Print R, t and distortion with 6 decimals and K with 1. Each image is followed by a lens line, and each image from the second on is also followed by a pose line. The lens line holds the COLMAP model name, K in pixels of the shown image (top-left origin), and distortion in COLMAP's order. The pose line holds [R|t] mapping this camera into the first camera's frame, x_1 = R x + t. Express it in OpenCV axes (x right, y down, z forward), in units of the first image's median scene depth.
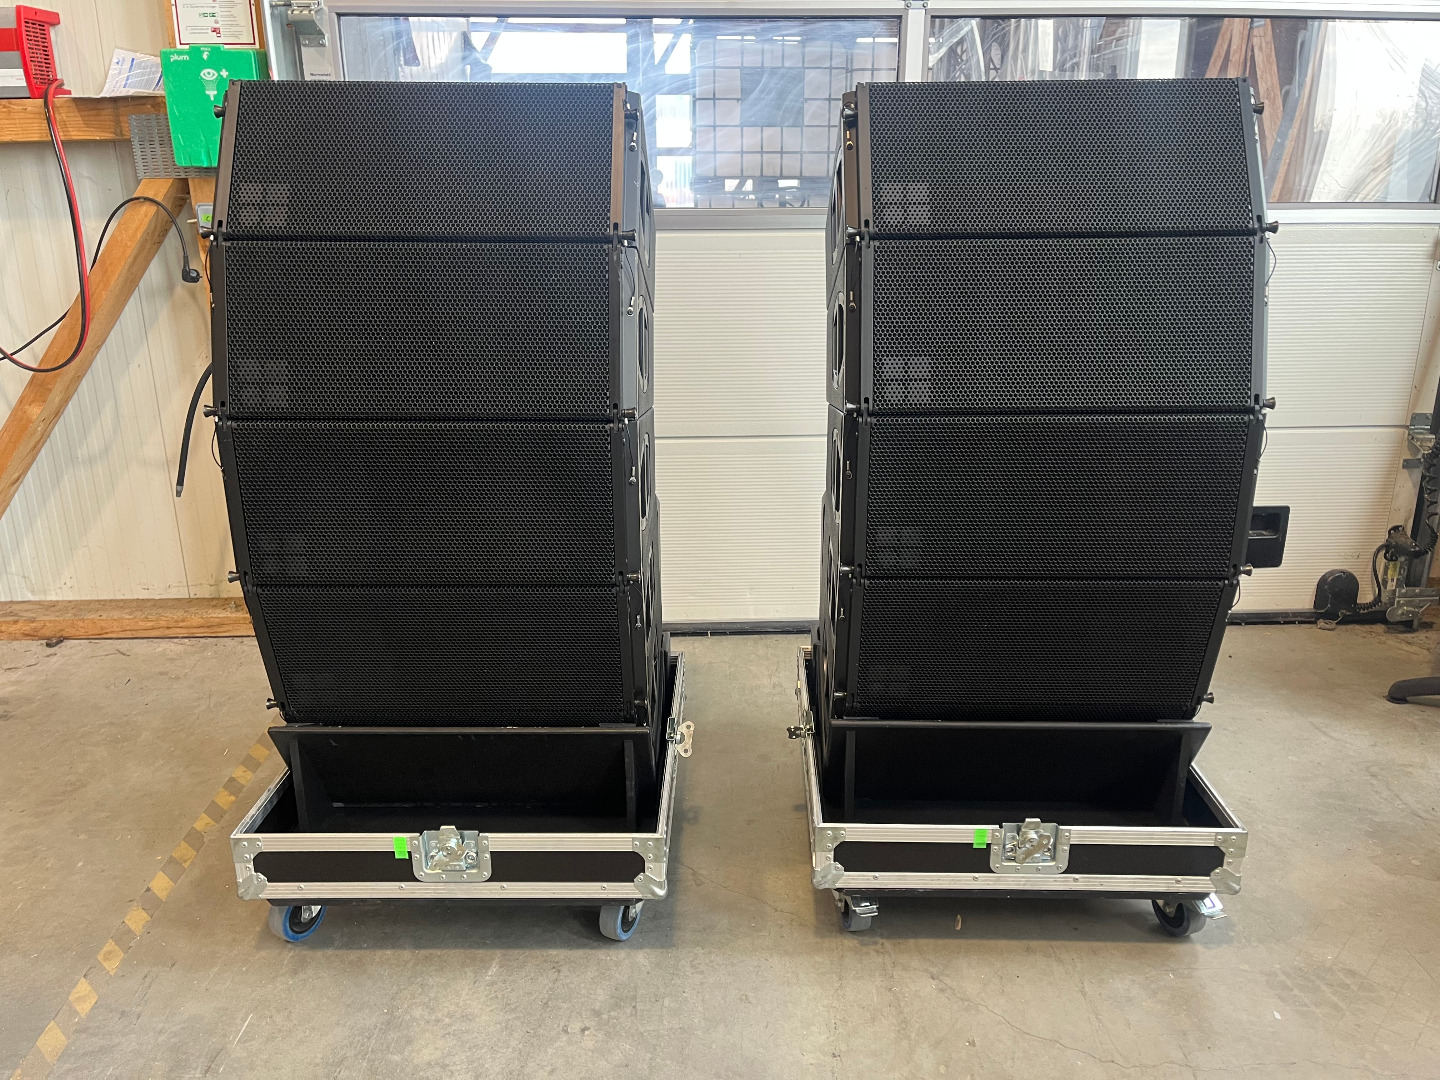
lens RADIAL K [[1106.7, 0, 727.9], [0, 1106.7, 539.3], [0, 0, 1]] dist [0.075423, -0.111535]
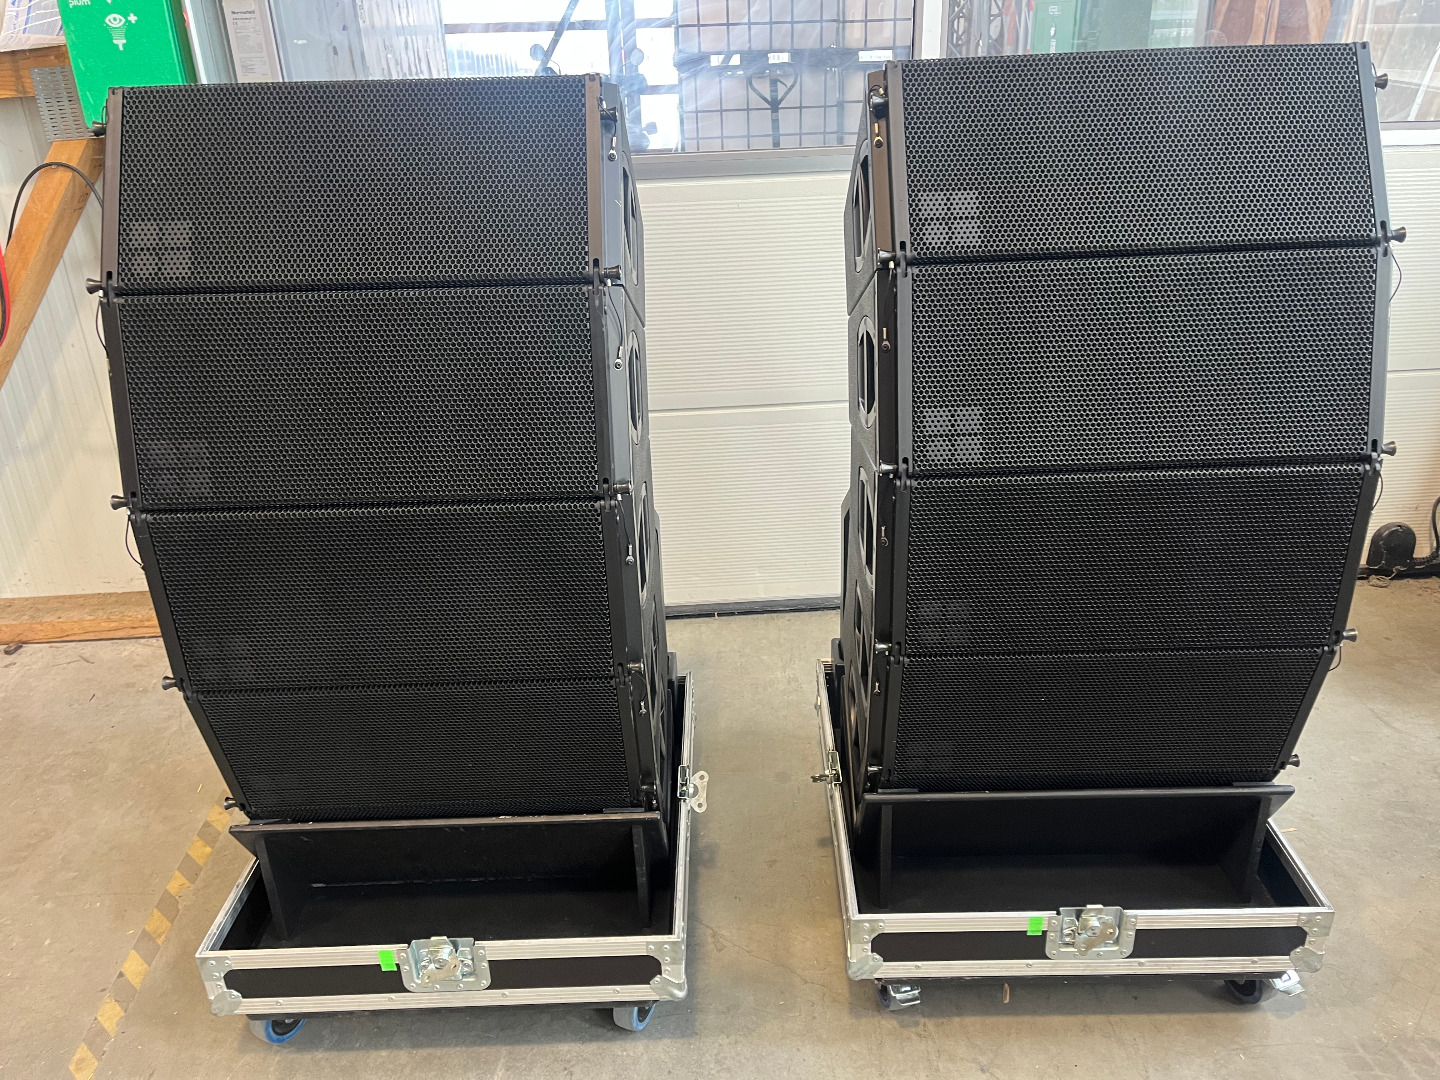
lens RADIAL K [[1106.7, 0, 726.6], [0, 1106.7, 537.9], [0, 0, 1]] dist [0.075423, -0.111535]
pose [[0.999444, -0.033350, -0.000006, -0.009882], [0.033124, 0.992646, 0.116436, -0.144507], [-0.003877, -0.116372, 0.993198, 0.140138]]
